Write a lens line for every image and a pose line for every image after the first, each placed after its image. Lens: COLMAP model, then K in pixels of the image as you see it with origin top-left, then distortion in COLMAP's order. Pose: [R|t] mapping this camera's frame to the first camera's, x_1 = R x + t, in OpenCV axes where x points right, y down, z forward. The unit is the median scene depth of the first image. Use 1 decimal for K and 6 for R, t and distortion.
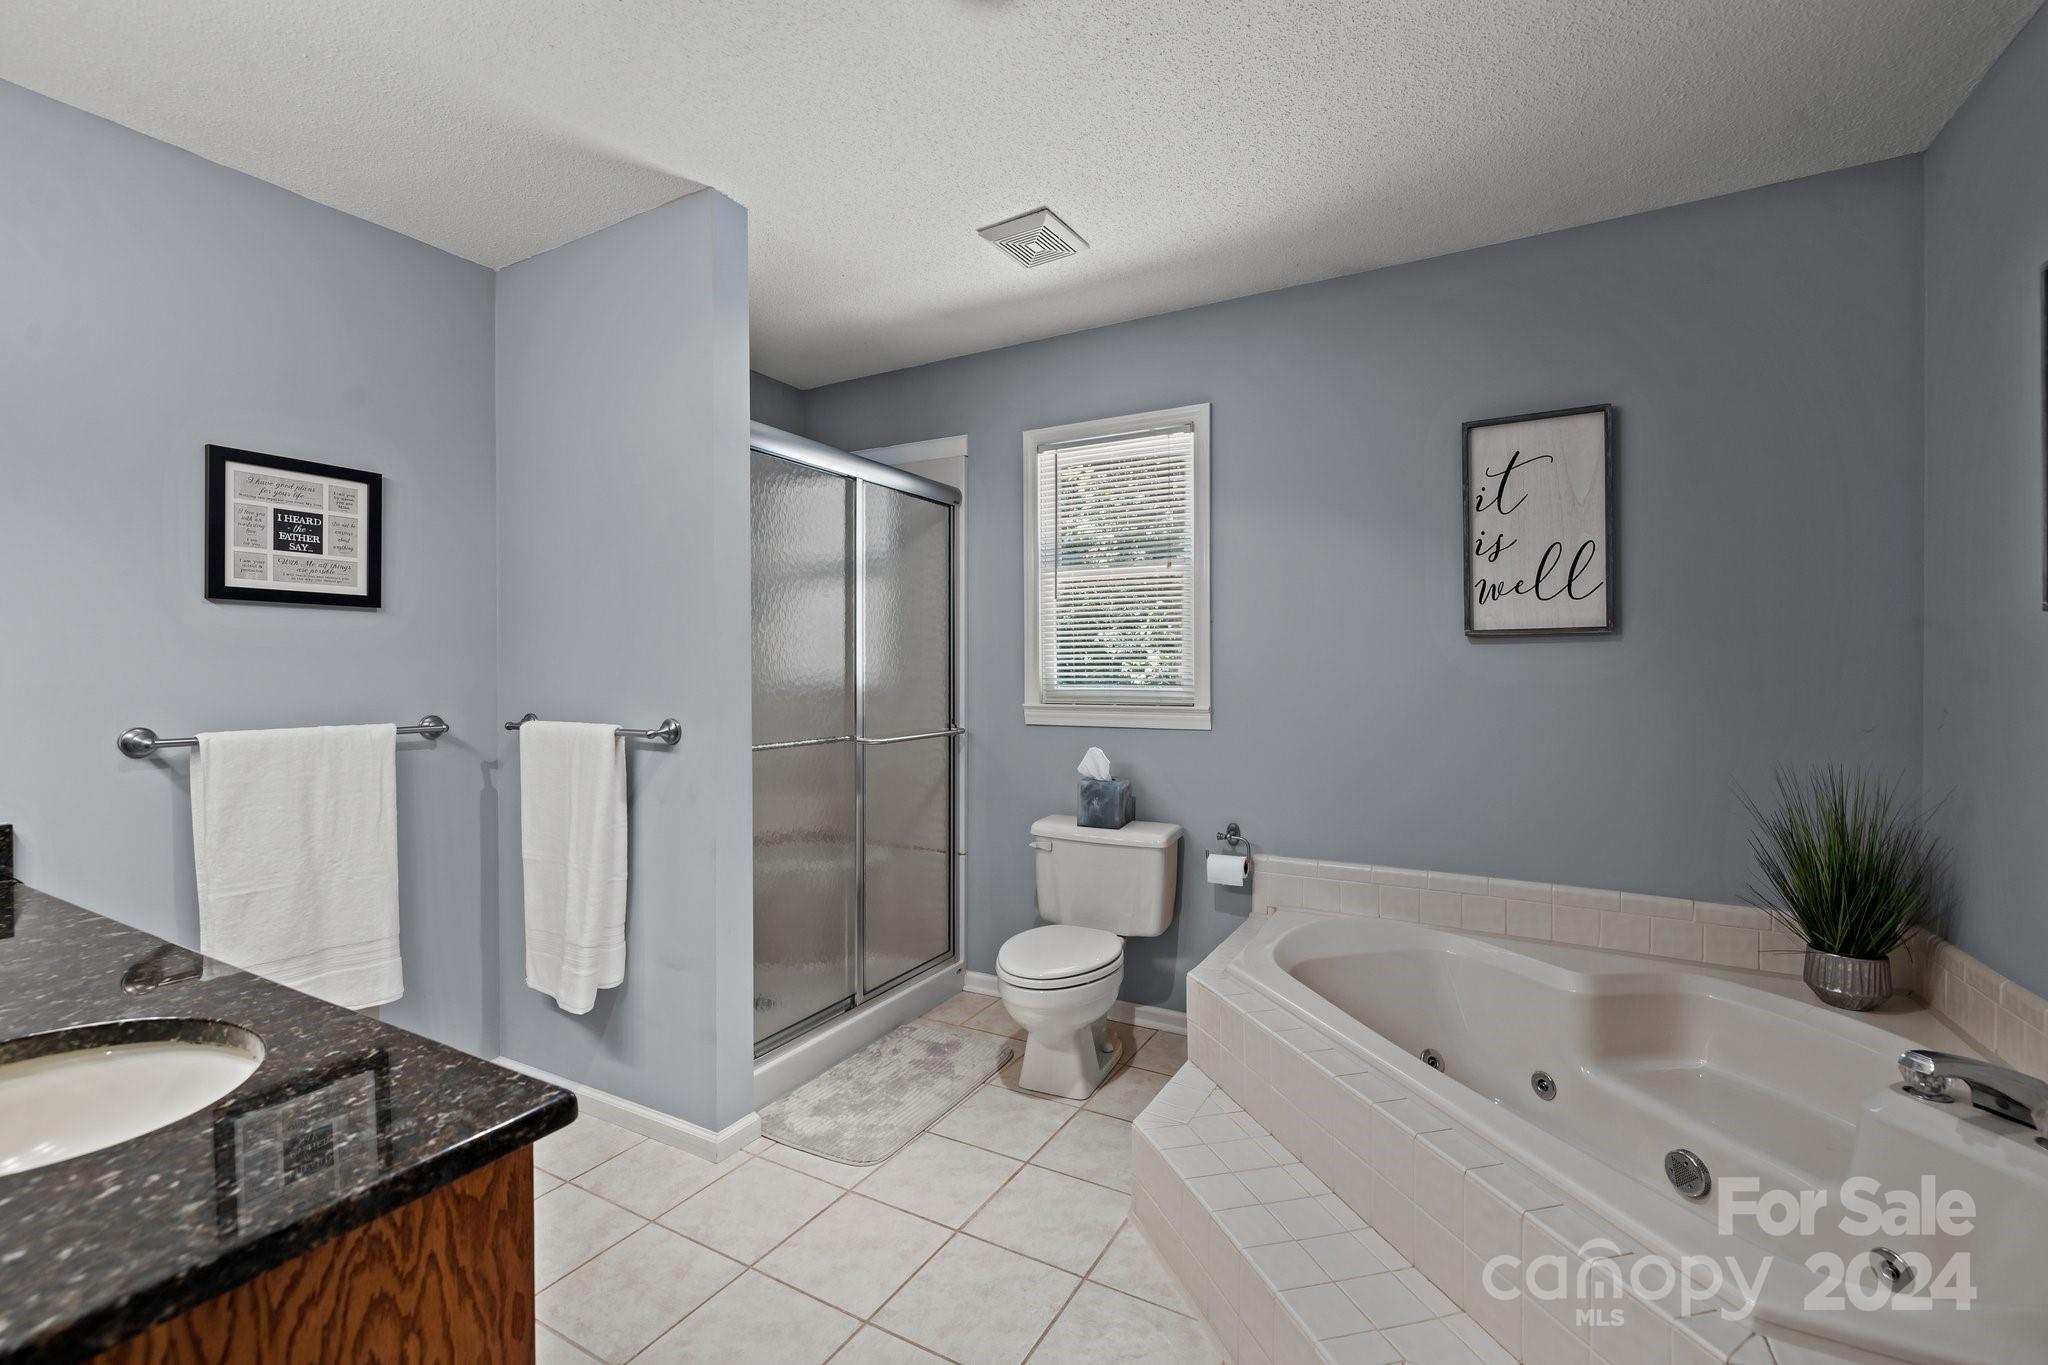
lens RADIAL K [[875.6, 0, 1037.0], [0, 875.6, 680.8], [0, 0, 1]] dist [-0.001725, 0.001342]
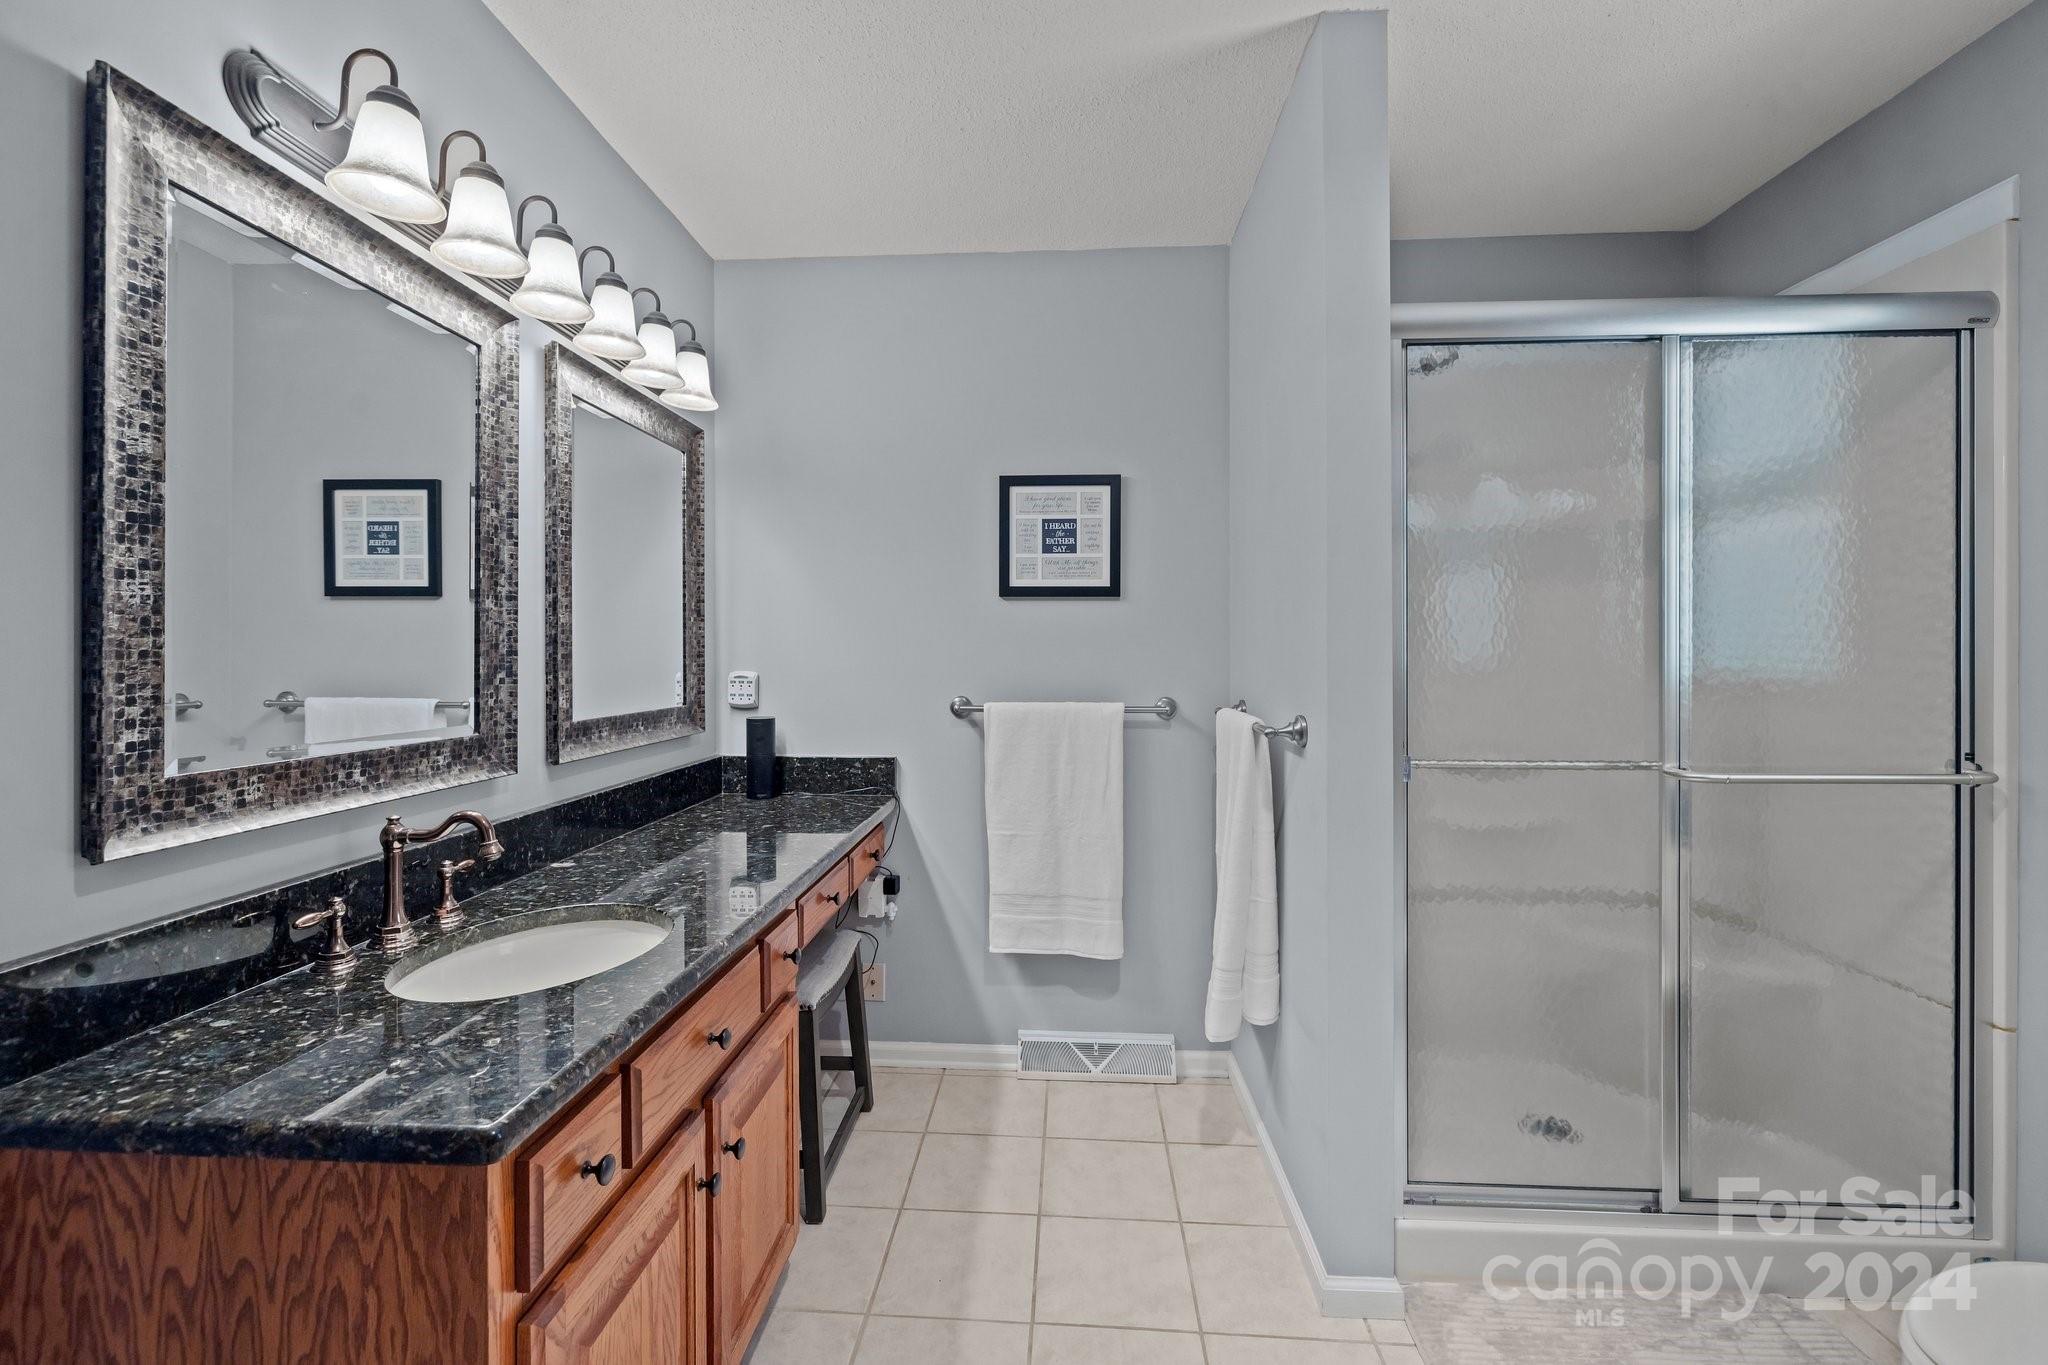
lens RADIAL K [[875.6, 0, 1013.5], [0, 875.6, 654.5], [0, 0, 1]] dist [-0.001725, 0.001342]
pose [[0.419563, 0.003544, -0.907720, 0.210957], [-0.012320, 0.999922, -0.001791, -0.007997], [0.907643, 0.011935, 0.419574, 0.468076]]
